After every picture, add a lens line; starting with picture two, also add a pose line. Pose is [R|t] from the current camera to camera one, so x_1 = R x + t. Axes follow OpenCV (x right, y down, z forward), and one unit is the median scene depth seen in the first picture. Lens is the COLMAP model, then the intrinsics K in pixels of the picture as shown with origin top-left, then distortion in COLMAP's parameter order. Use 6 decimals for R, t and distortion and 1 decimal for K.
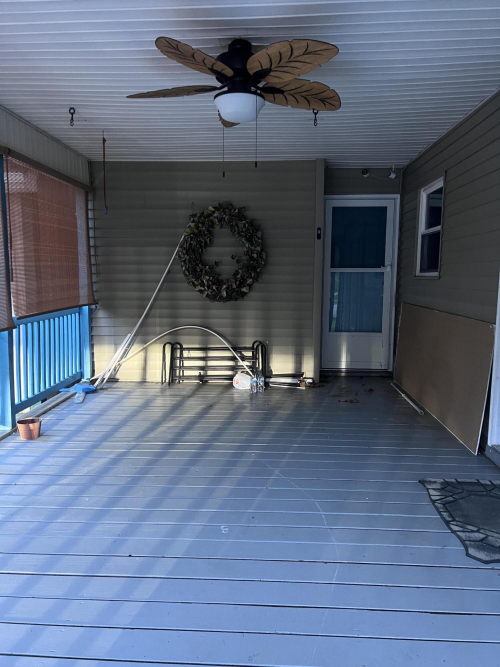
lens RADIAL K [[488.8, 0, 250.0], [0, 488.8, 333.5], [0, 0, 1]] dist [0.000701, 0.000481]
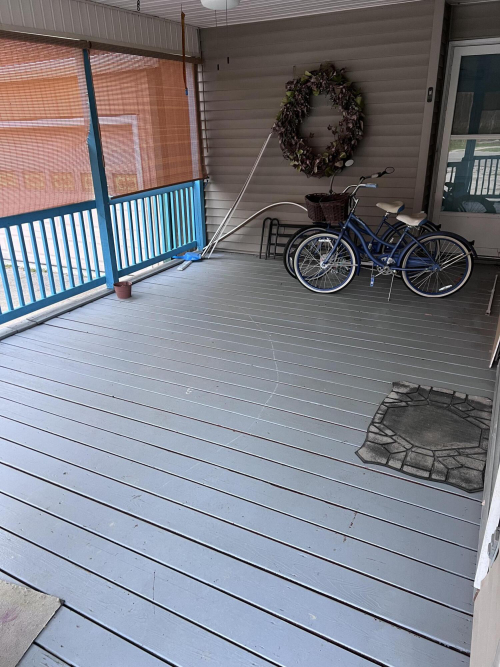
lens RADIAL K [[505.4, 0, 250.0], [0, 505.4, 333.5], [0, 0, 1]] dist [-0.009323, -0.004478]
pose [[0.903145, 0.131695, -0.408638, 0.276421], [-0.012938, 0.959709, 0.280699, -0.047474], [0.429140, -0.248225, 0.868460, -0.003996]]
